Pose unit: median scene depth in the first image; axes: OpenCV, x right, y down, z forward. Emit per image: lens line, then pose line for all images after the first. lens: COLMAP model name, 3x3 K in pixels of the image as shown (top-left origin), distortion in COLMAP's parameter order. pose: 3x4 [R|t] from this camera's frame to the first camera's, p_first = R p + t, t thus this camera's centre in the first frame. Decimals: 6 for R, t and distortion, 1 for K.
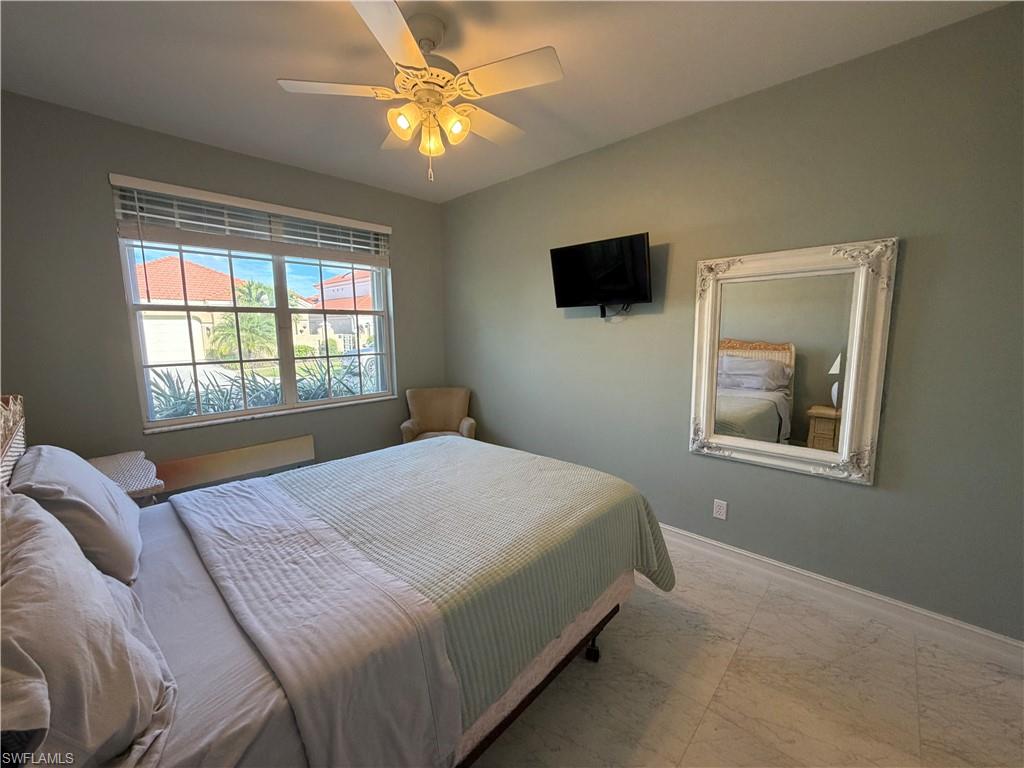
lens RADIAL K [[408.3, 0, 509.7], [0, 408.3, 385.6], [0, 0, 1]] dist [0.000436, -0.000122]
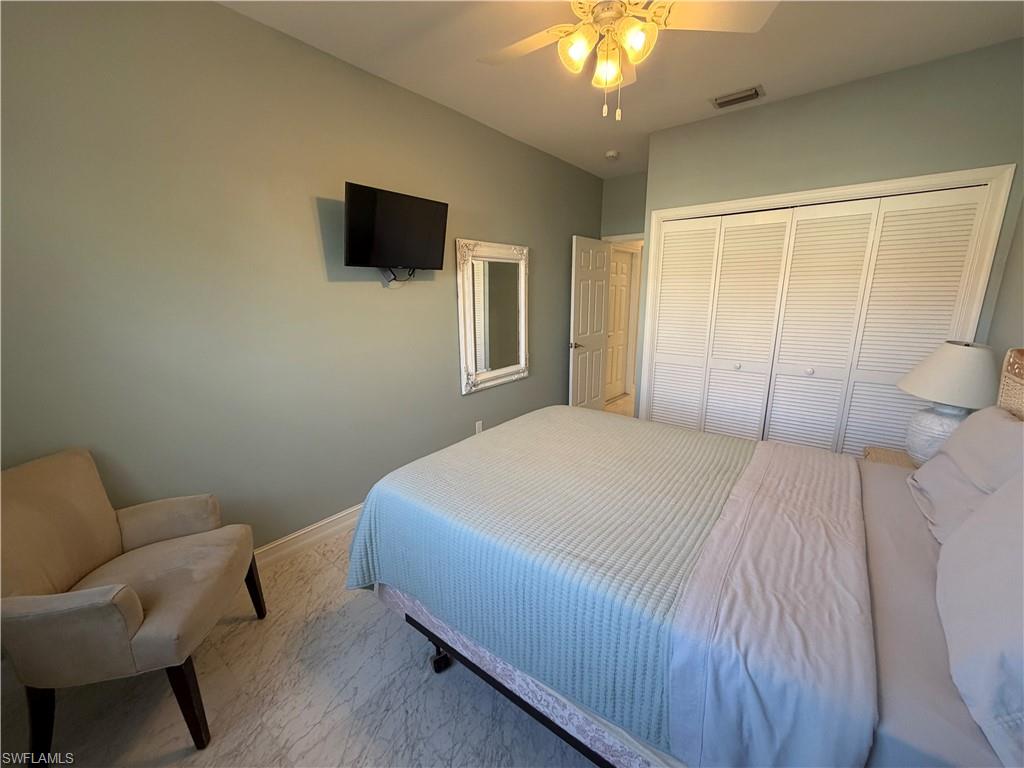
lens RADIAL K [[408.3, 0, 509.7], [0, 408.3, 385.6], [0, 0, 1]] dist [0.000436, -0.000122]
pose [[-0.077903, -0.209291, 0.974745, -0.531936], [0.153241, 0.963584, 0.219142, -0.079555], [-0.985113, 0.166443, -0.042995, 0.621535]]
